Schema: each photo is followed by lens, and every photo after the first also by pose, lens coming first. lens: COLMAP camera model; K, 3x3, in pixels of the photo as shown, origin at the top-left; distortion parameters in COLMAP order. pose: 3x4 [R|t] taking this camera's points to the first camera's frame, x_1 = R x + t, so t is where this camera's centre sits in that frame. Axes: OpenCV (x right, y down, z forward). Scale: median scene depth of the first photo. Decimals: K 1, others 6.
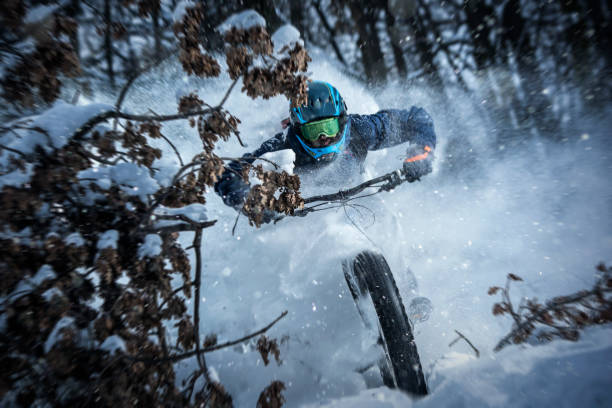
lens RADIAL K [[1831.6, 0, 306.0], [0, 1831.6, 204.0], [0, 0, 1]] dist [0.245710, 1.021630]
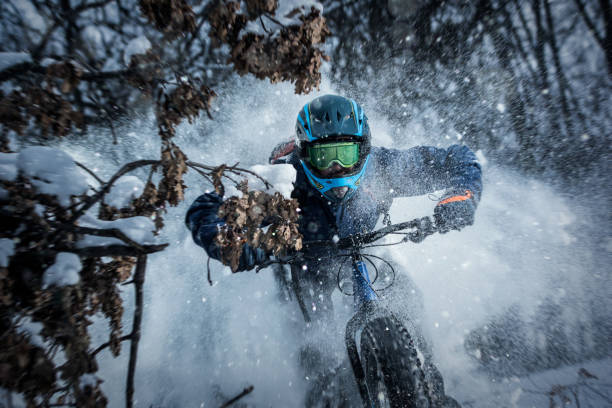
lens RADIAL K [[1199.4, 0, 306.0], [0, 1199.4, 204.0], [0, 0, 1]] dist [0.016306, -0.348910]
pose [[0.995417, 0.093646, -0.019390, 0.008532], [-0.095233, 0.989175, -0.111638, 0.038376], [0.008726, 0.112973, 0.993560, 0.556691]]
